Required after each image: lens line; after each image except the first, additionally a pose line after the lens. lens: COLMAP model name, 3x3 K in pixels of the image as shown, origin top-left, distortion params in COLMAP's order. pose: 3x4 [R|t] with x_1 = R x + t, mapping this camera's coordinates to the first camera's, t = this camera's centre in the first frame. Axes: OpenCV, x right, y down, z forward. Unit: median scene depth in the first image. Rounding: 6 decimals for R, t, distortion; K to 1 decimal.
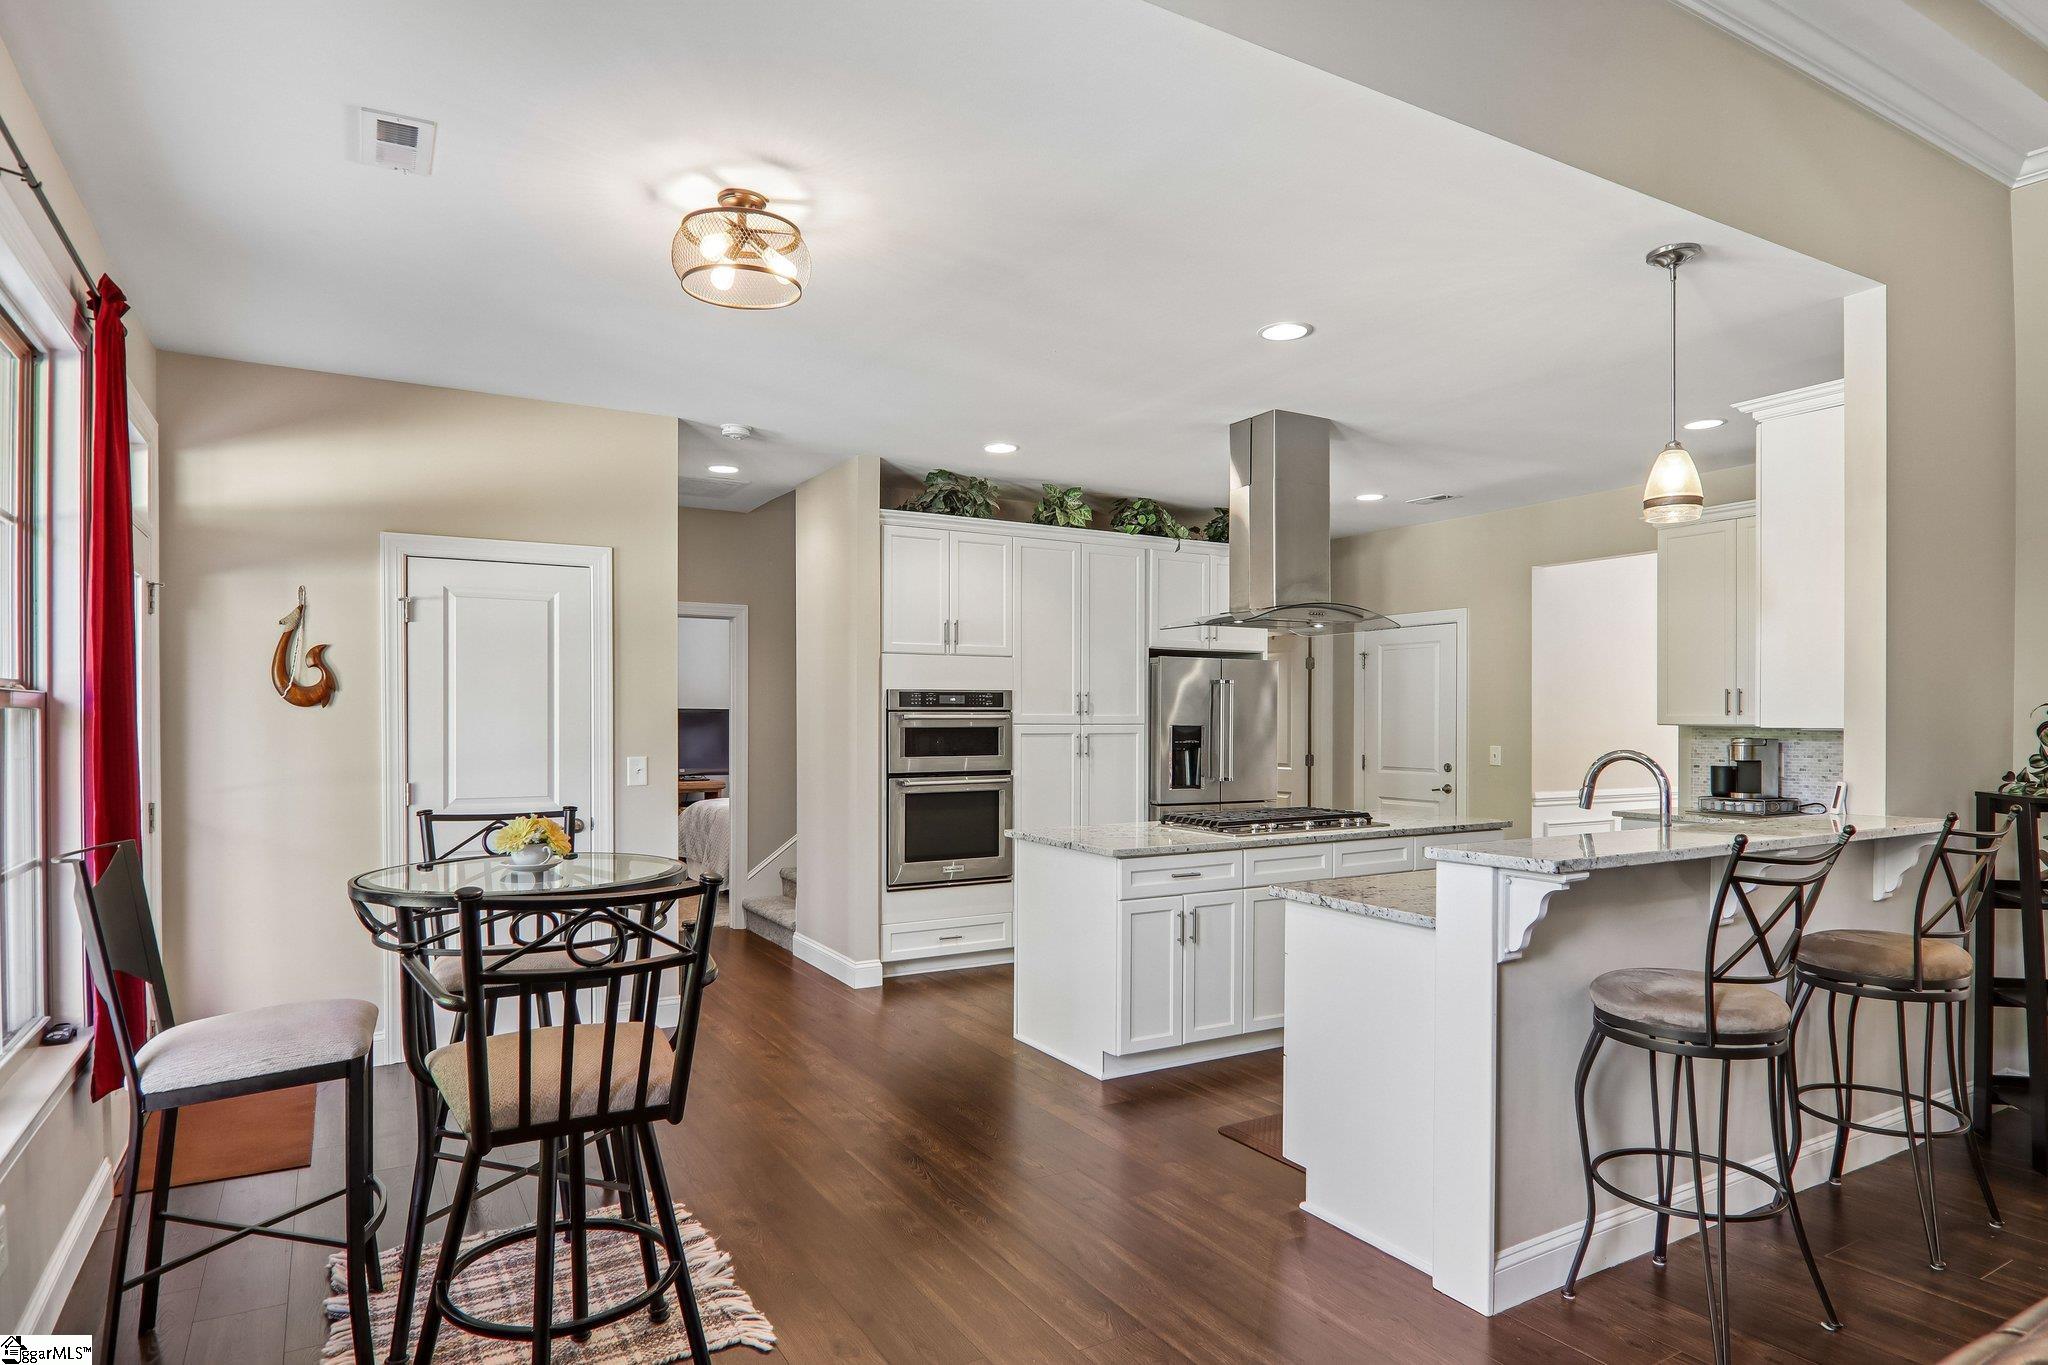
lens RADIAL K [[1157.7, 0, 1025.1], [0, 1157.7, 712.8], [0, 0, 1]] dist [0.003835, -0.018982]
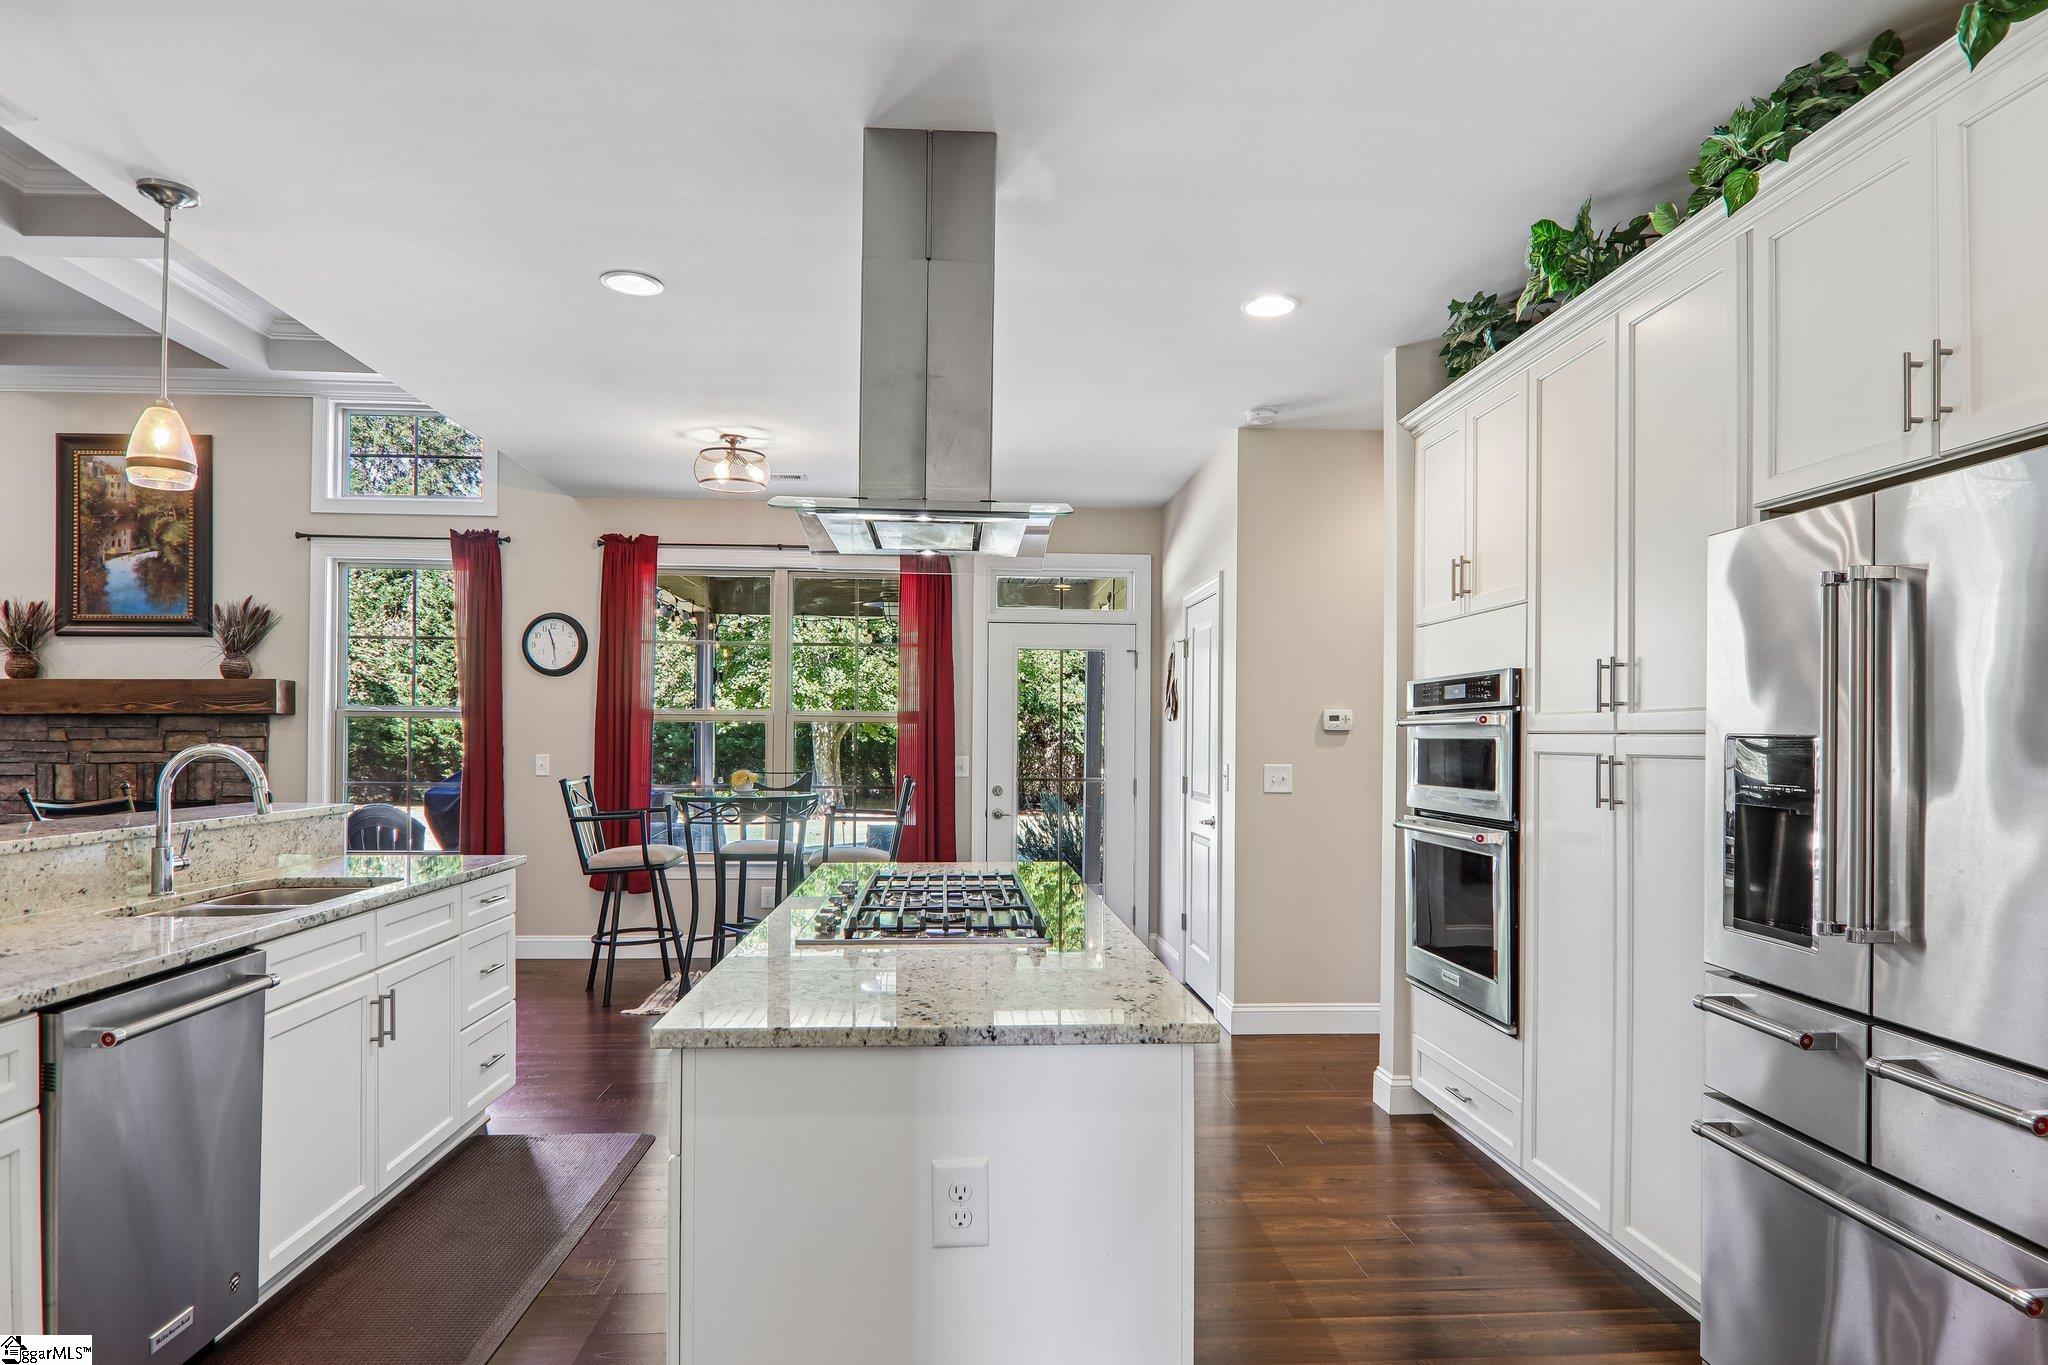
lens RADIAL K [[1166.2, 0, 1029.7], [0, 1166.2, 730.9], [0, 0, 1]] dist [0.000347, -0.015479]
pose [[-0.441470, -0.010466, -0.897215, 0.575022], [-0.005258, 0.999945, -0.009077, 0.015316], [0.897260, 0.000711, -0.441501, 1.077811]]
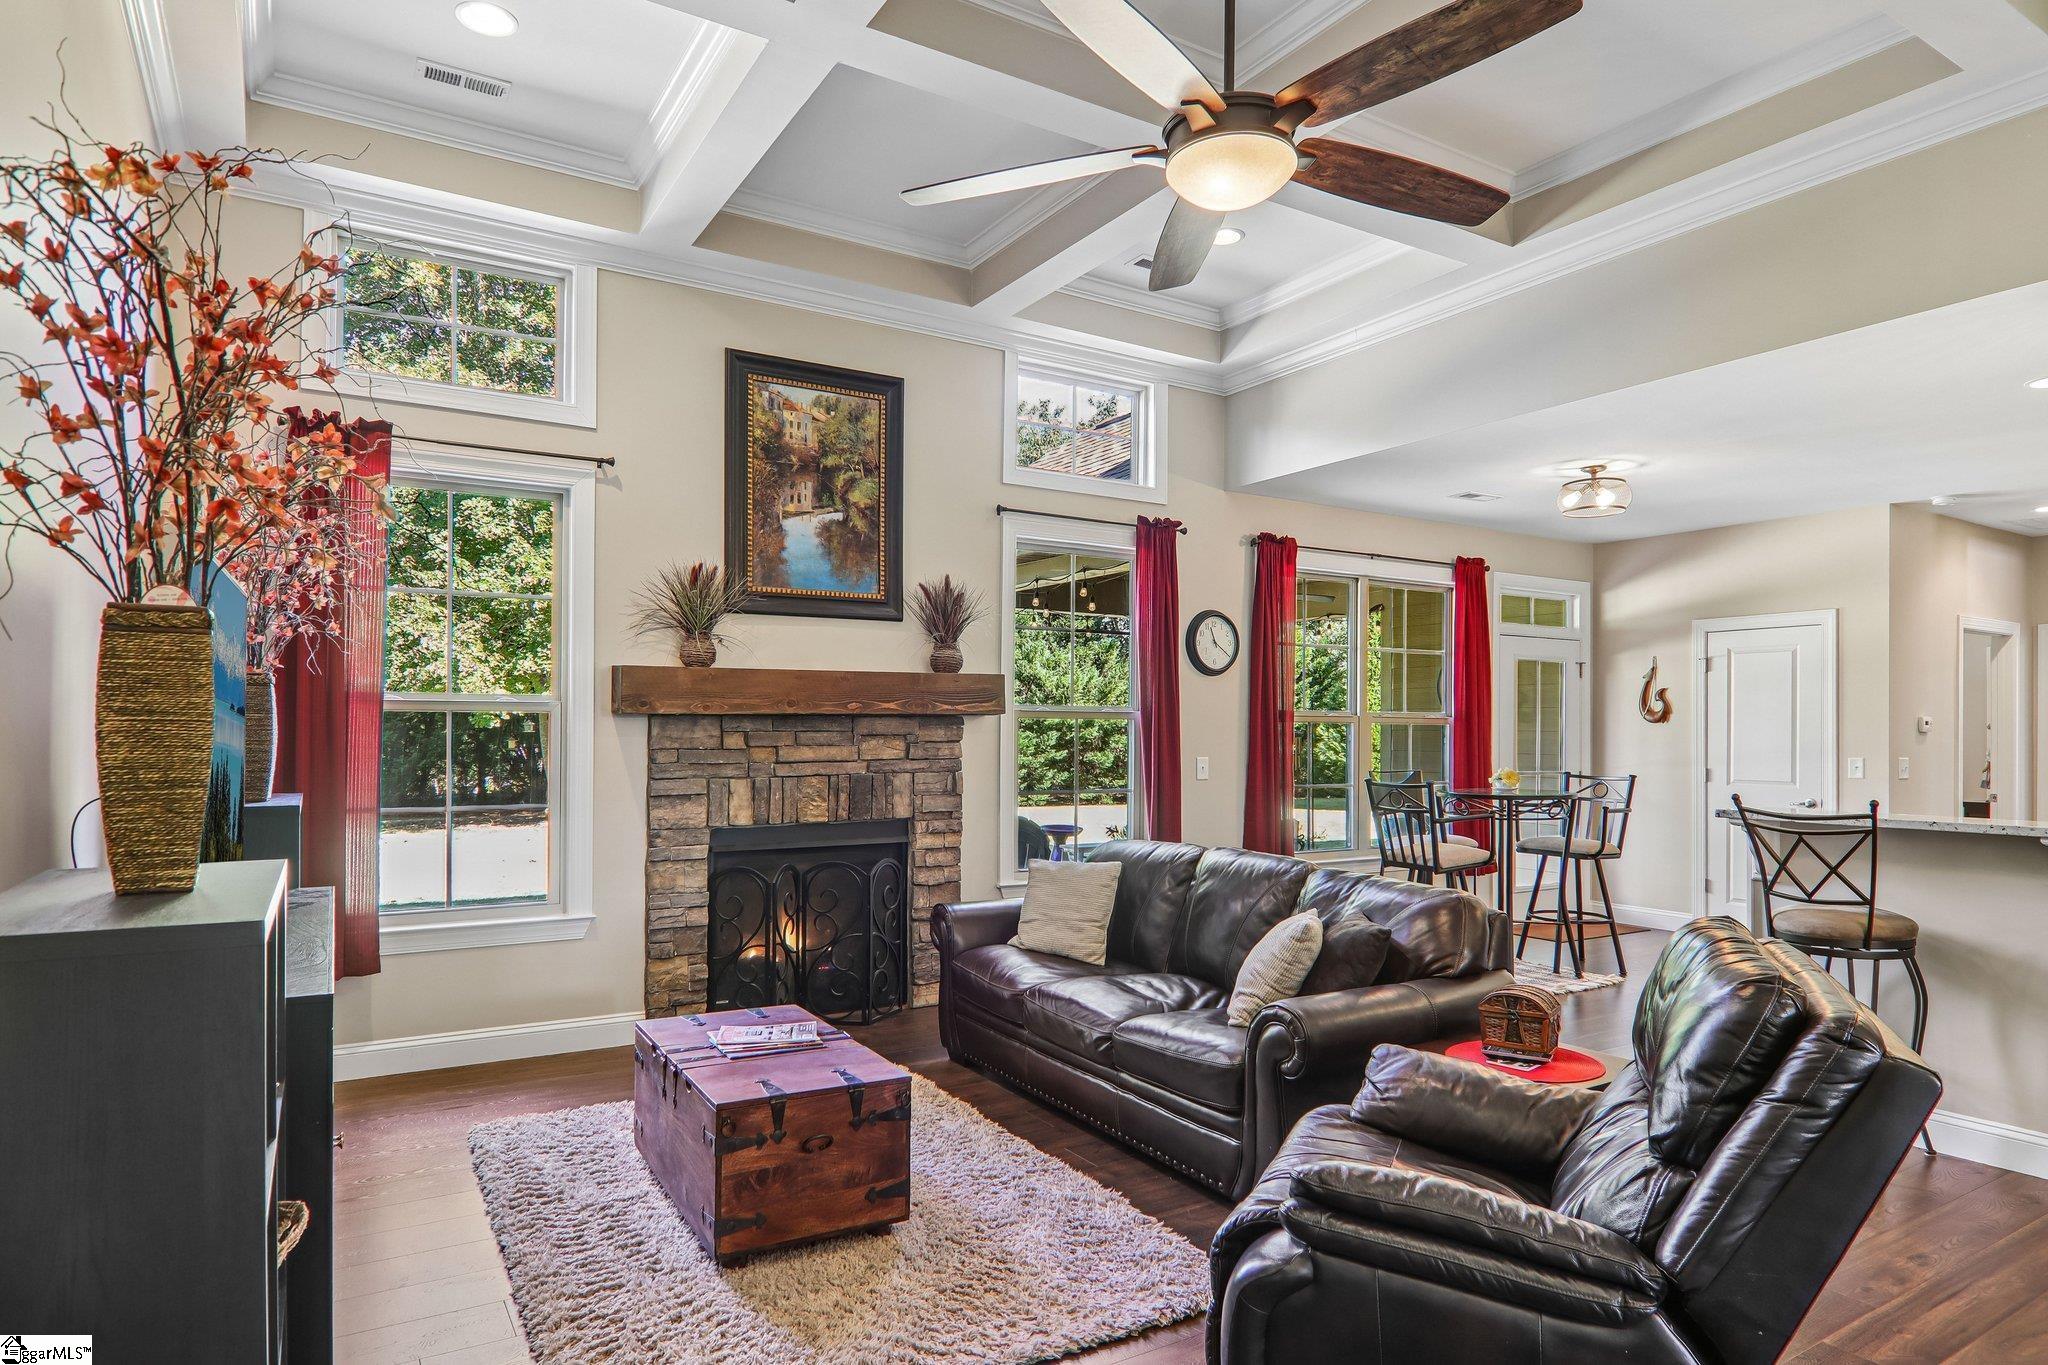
lens RADIAL K [[1173.9, 0, 1029.0], [0, 1173.9, 723.6], [0, 0, 1]] dist [0.006344, -0.019891]
pose [[0.020556, -0.007816, -0.999758, 0.853149], [-0.001340, 0.999968, -0.007845, 0.007976], [0.999788, 0.001500, 0.020545, -0.008665]]
